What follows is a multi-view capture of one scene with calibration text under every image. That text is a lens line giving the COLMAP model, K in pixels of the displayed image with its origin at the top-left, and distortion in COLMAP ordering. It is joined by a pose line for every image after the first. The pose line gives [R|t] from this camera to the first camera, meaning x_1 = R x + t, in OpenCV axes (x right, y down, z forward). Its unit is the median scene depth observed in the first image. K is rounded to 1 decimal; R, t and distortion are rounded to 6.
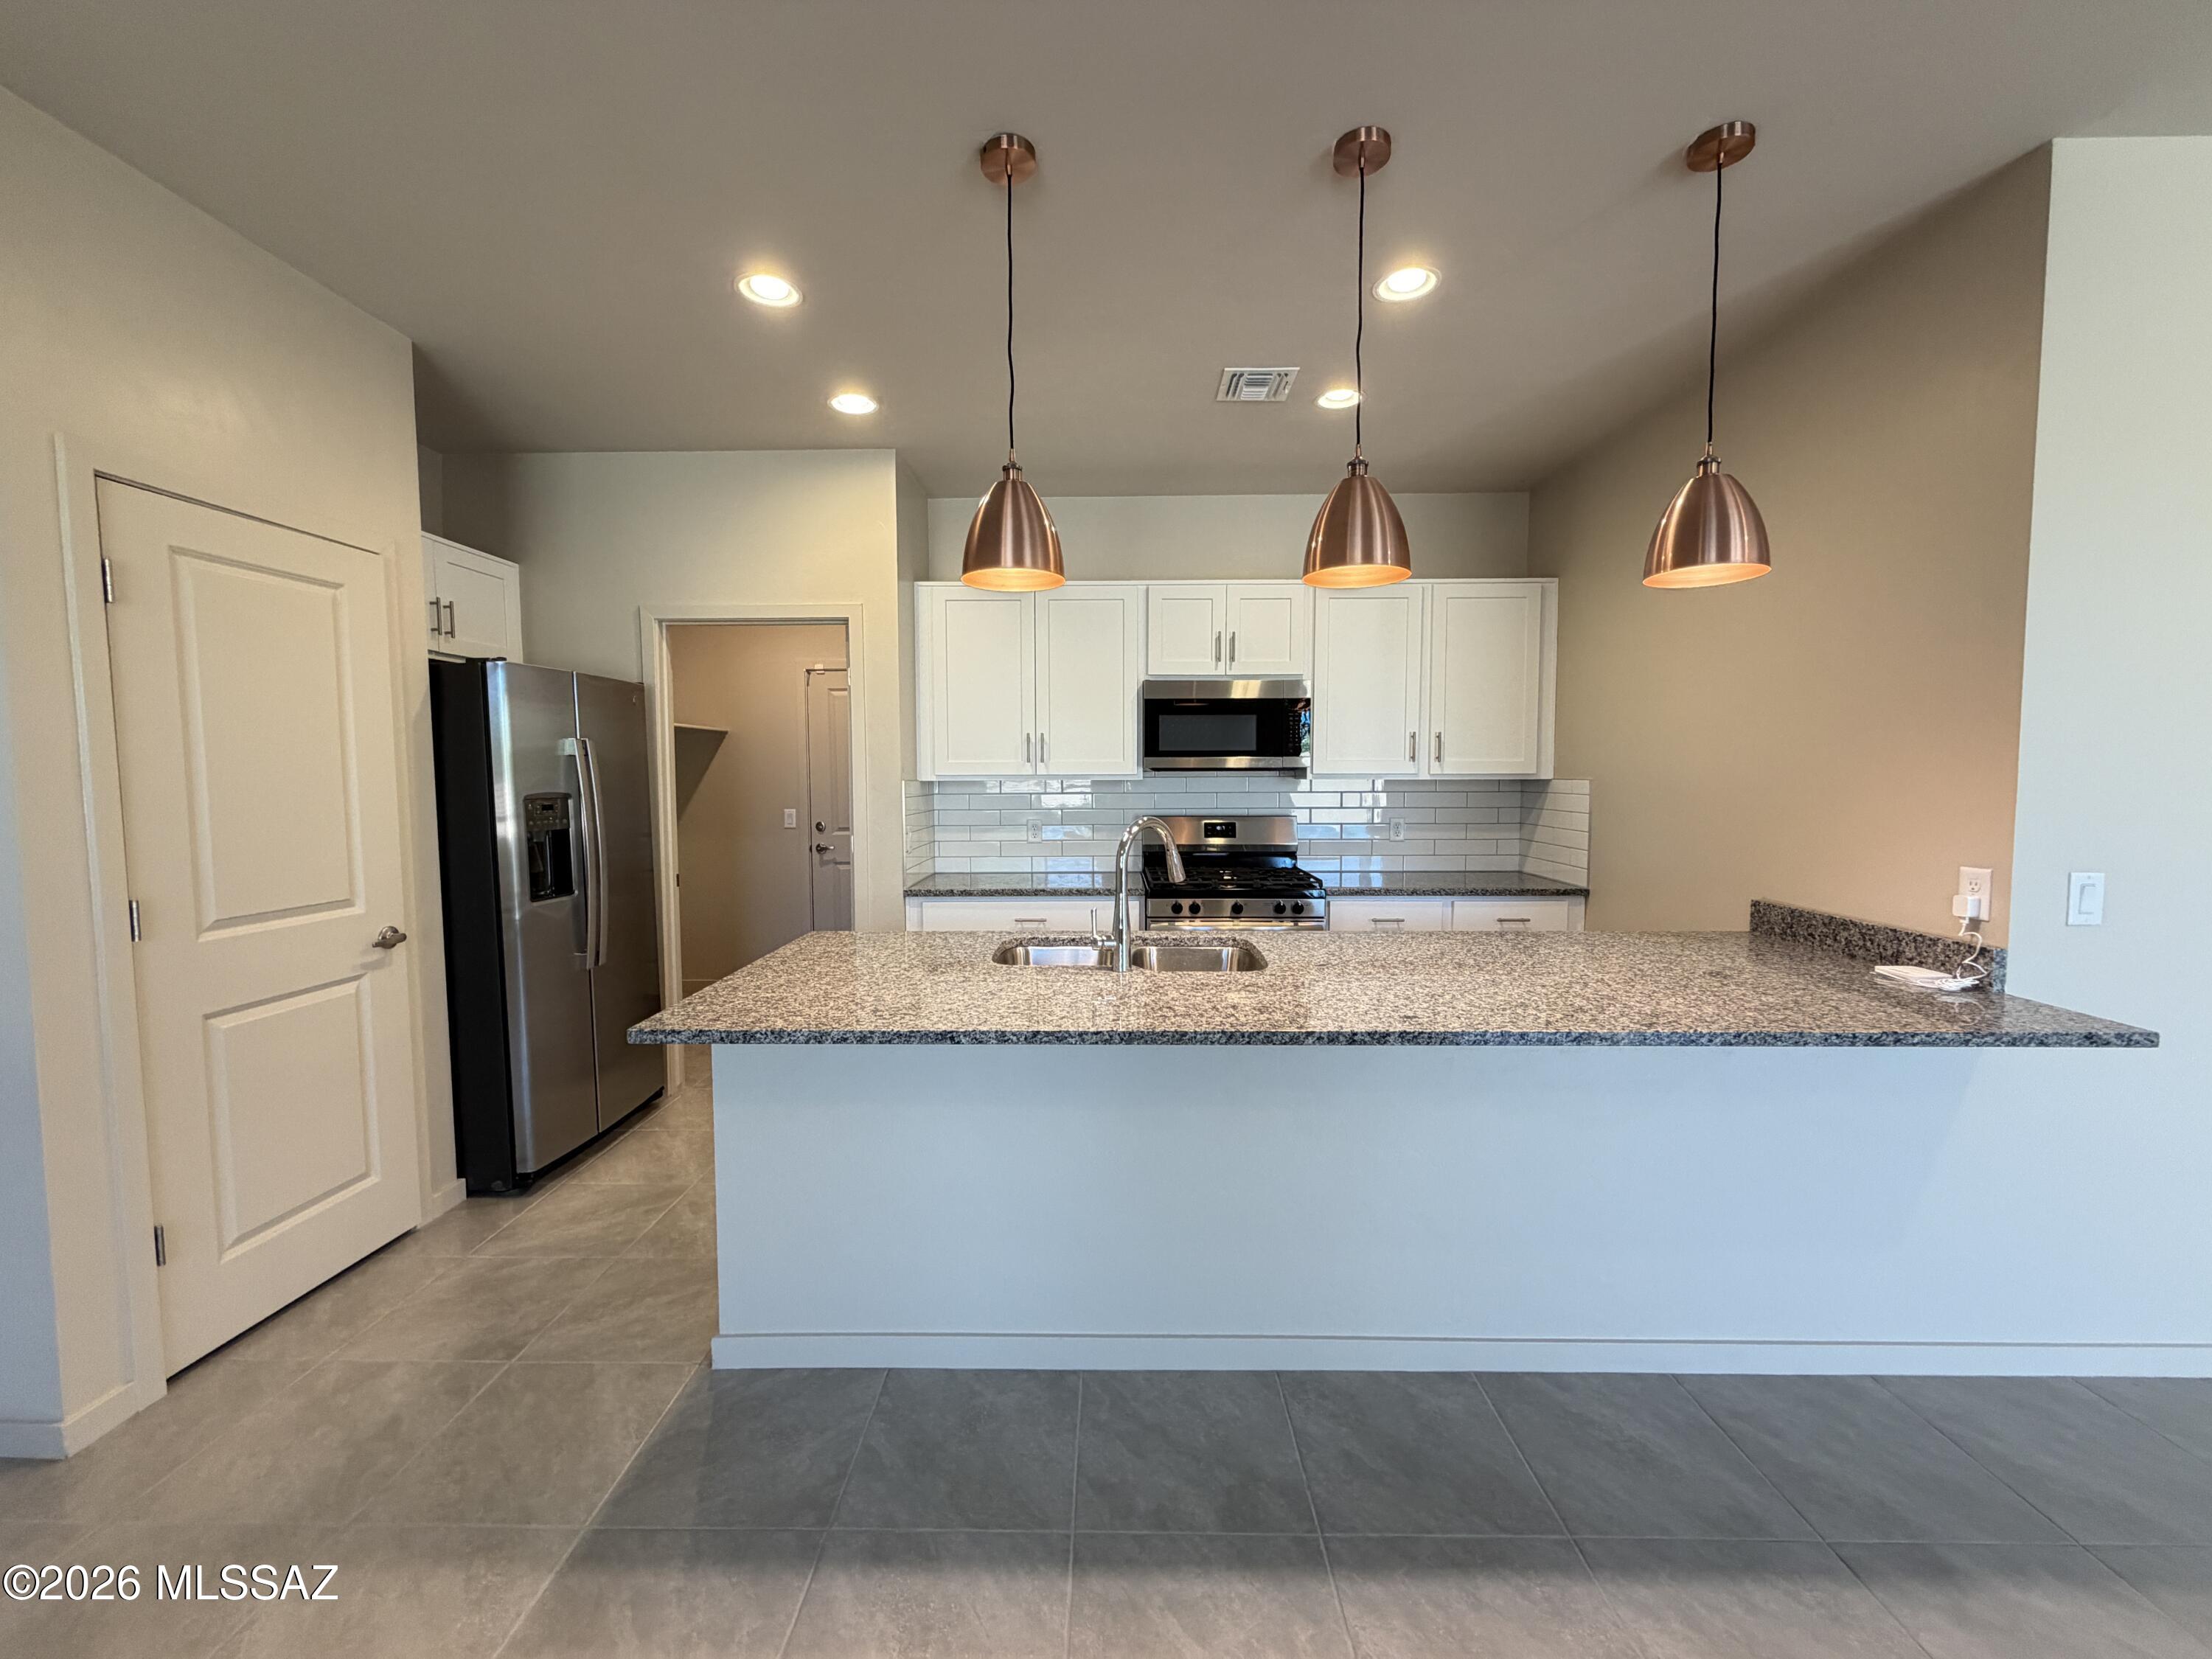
lens RADIAL K [[882.3, 0, 1096.5], [0, 882.3, 822.1], [0, 0, 1]] dist [0.001721, -0.000507]
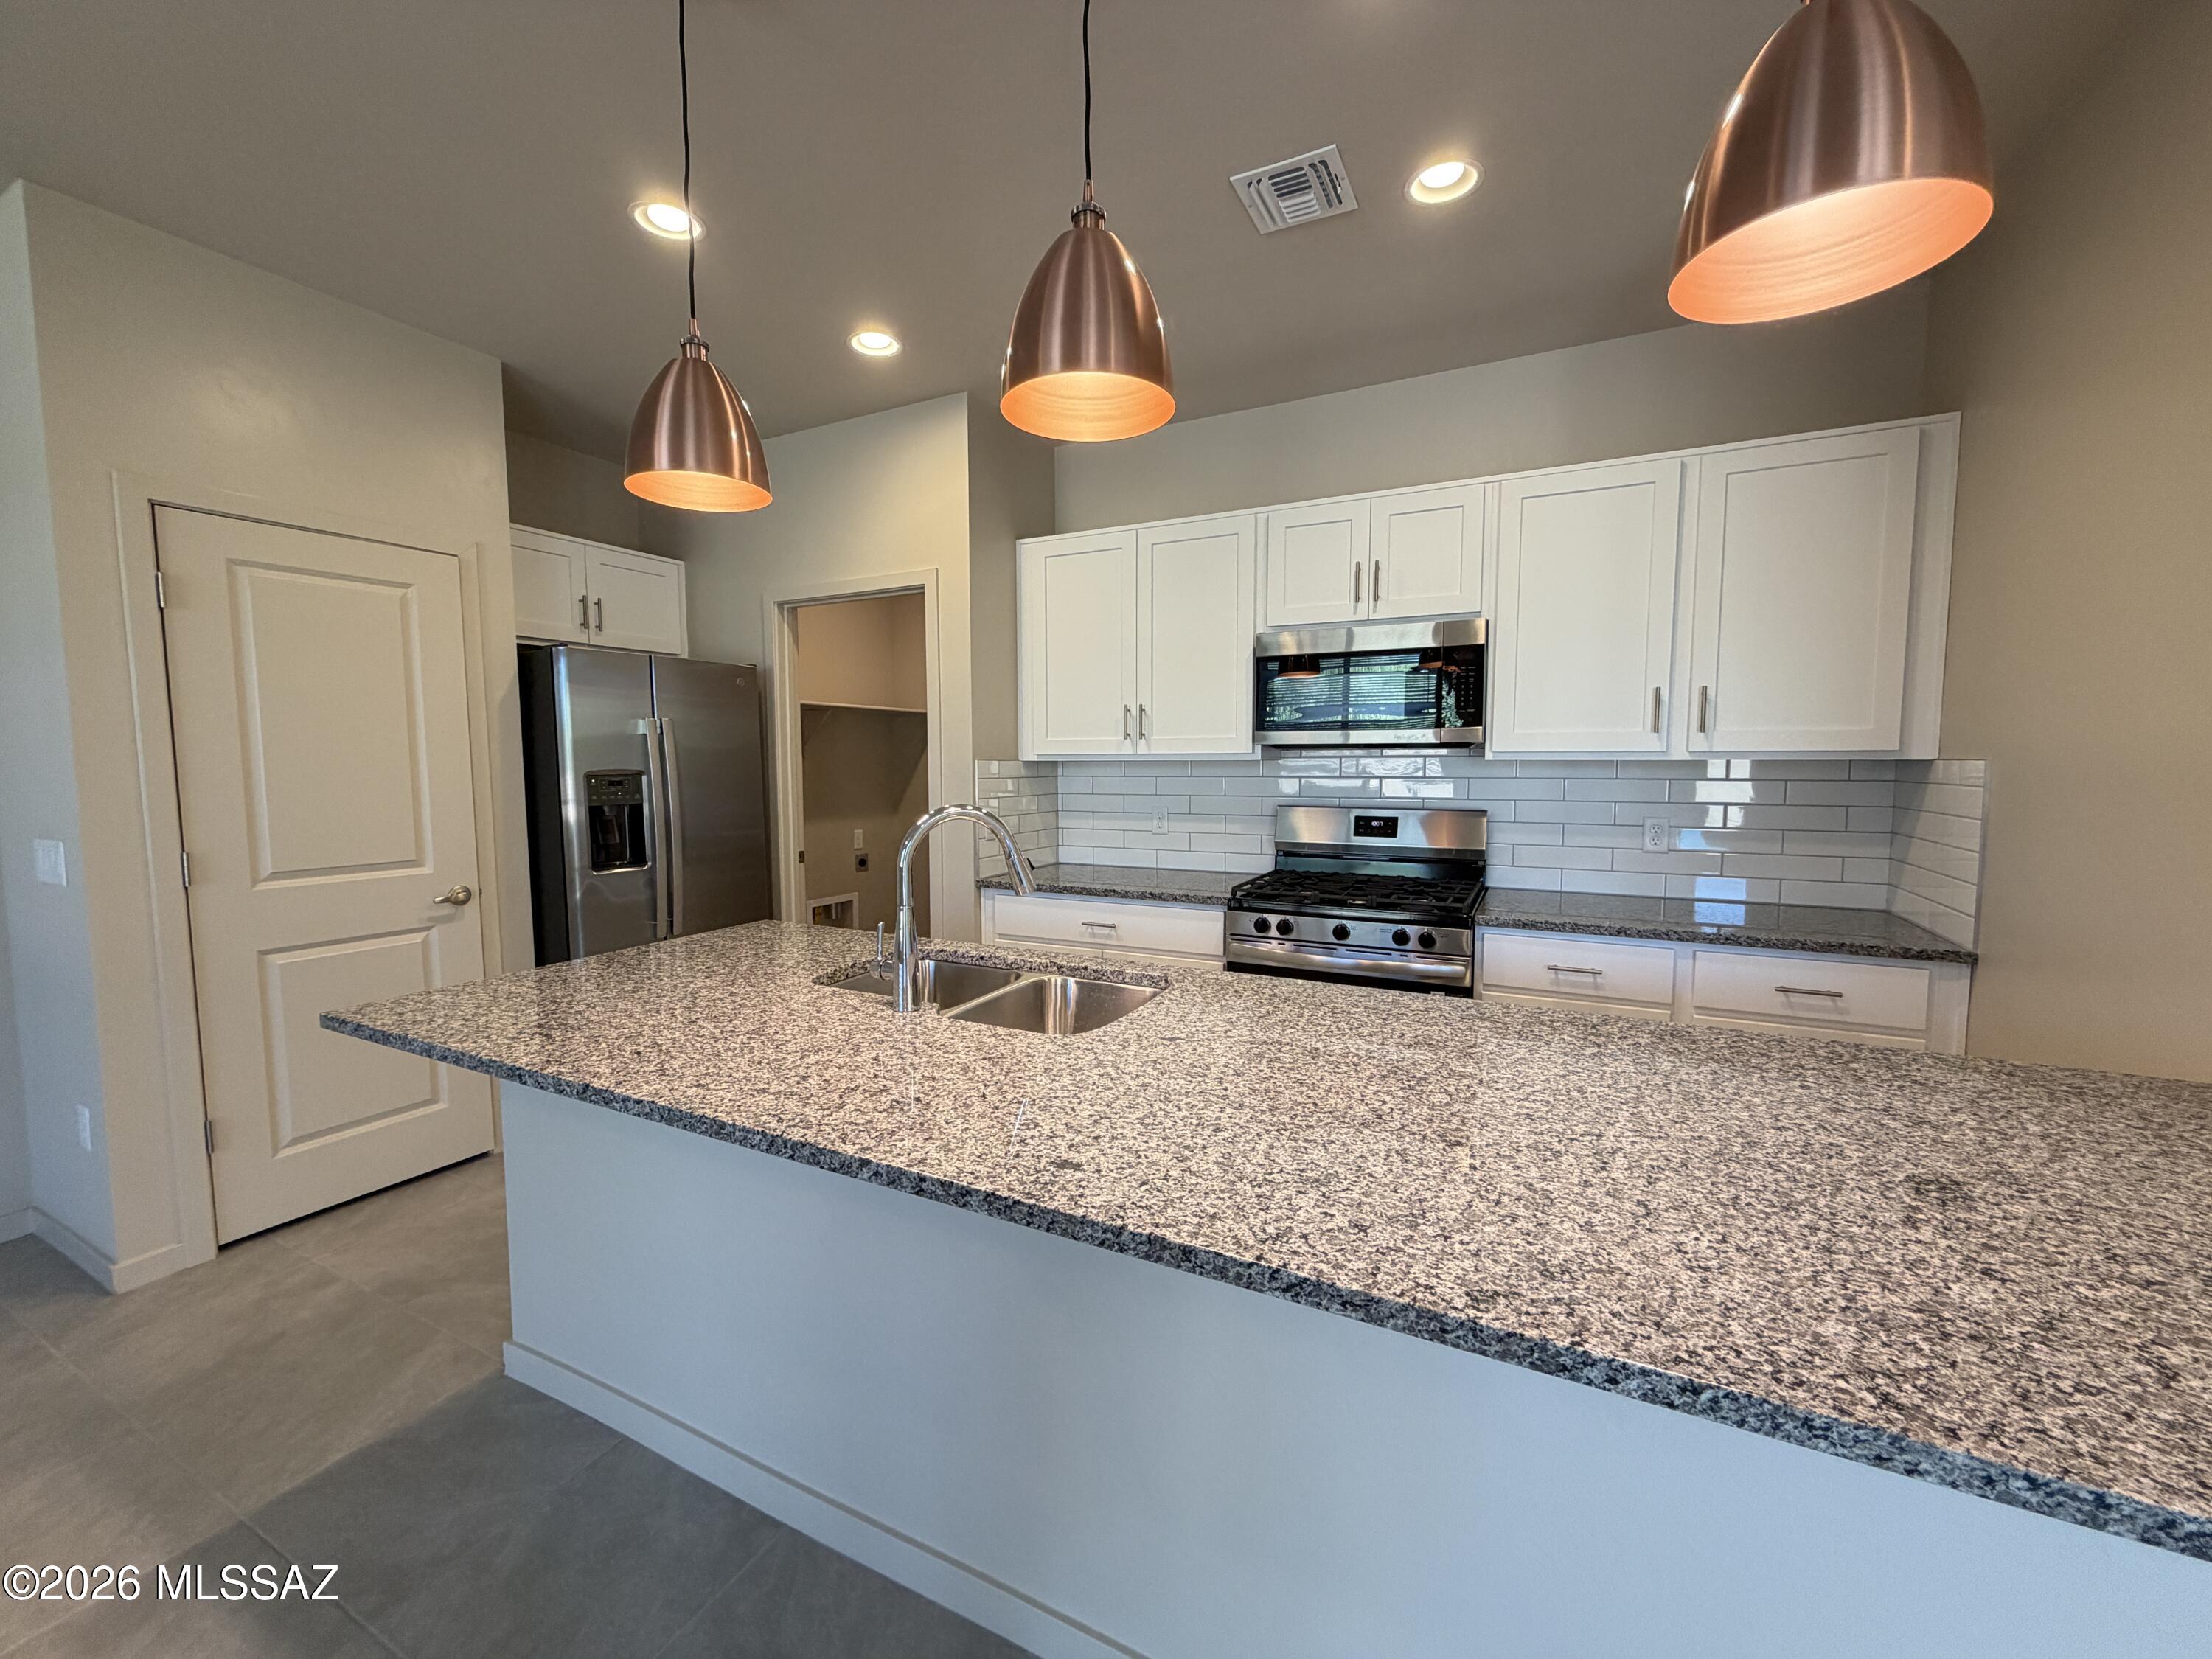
lens RADIAL K [[882.3, 0, 1097.9], [0, 882.3, 824.5], [0, 0, 1]] dist [0.001721, -0.000507]
pose [[0.895698, 0.033219, -0.443420, 0.447208], [-0.024843, 0.999387, 0.024686, -0.009356], [0.443968, -0.011096, 0.895974, 0.362221]]
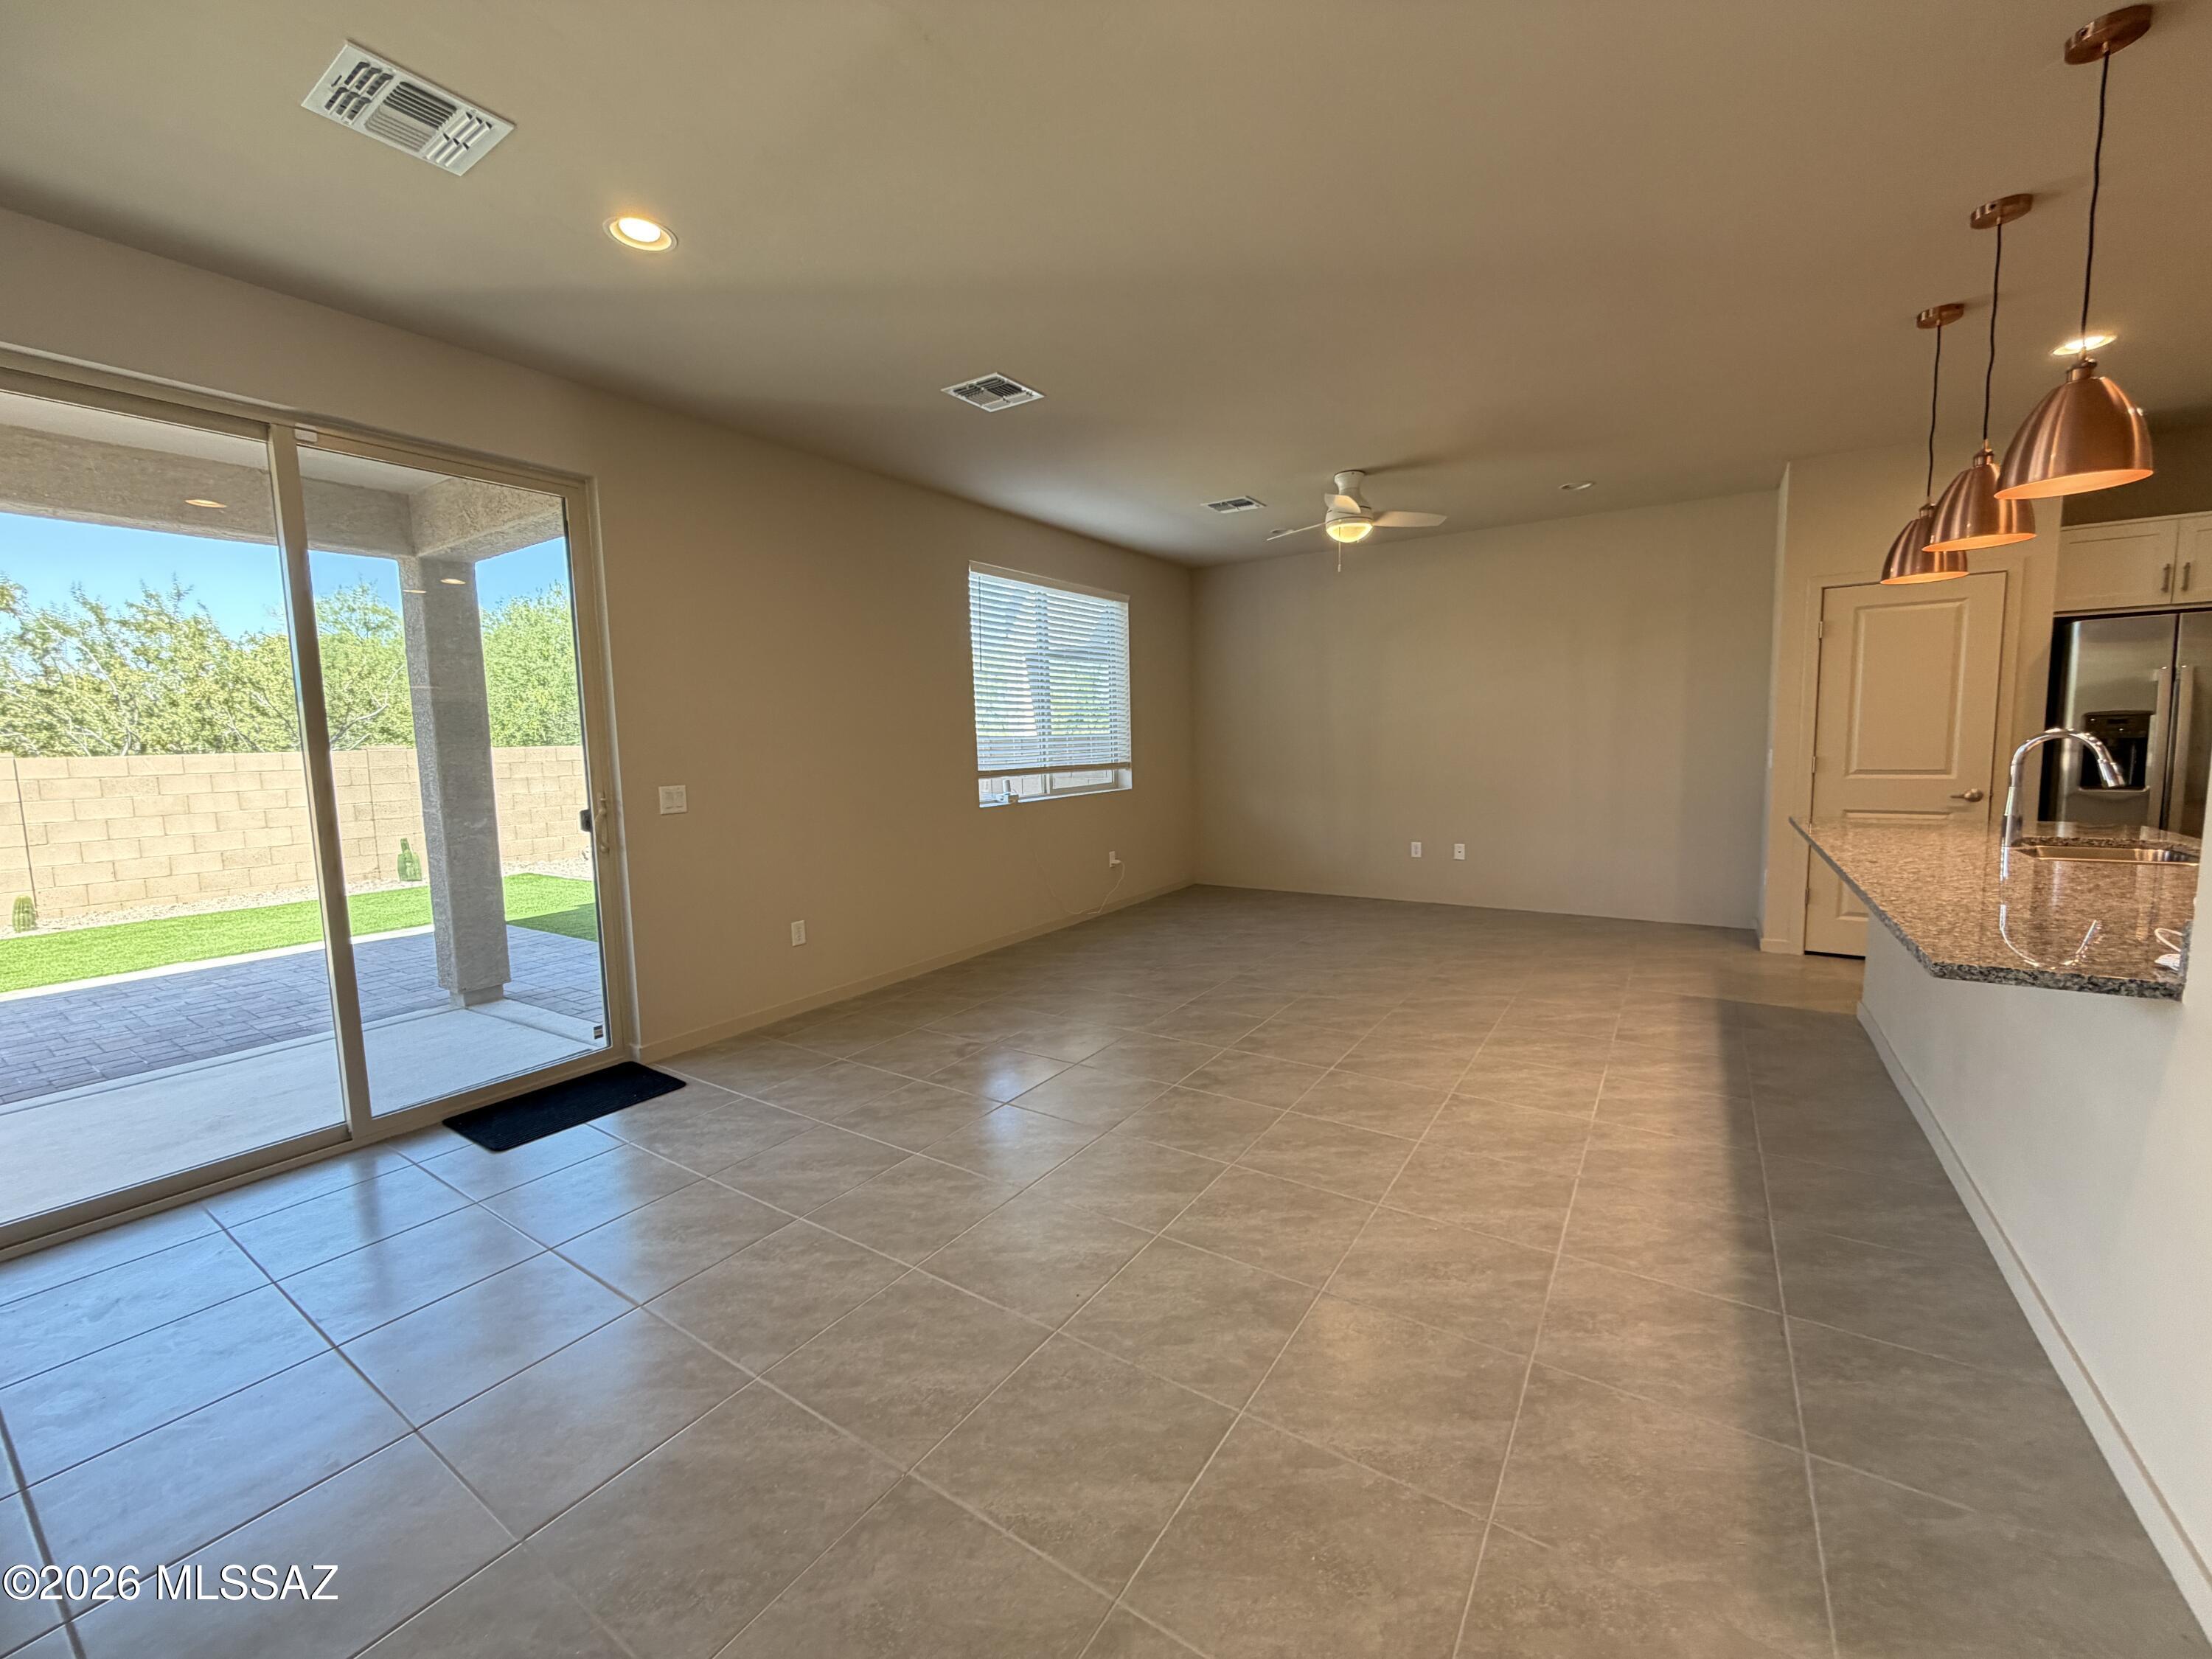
lens RADIAL K [[882.3, 0, 1101.7], [0, 882.3, 825.9], [0, 0, 1]] dist [0.001721, -0.000507]
pose [[-0.542066, 0.100745, -0.834275, 1.659174], [-0.021475, 0.990803, 0.133600, -0.006986], [0.840062, 0.090336, -0.534917, 0.507467]]
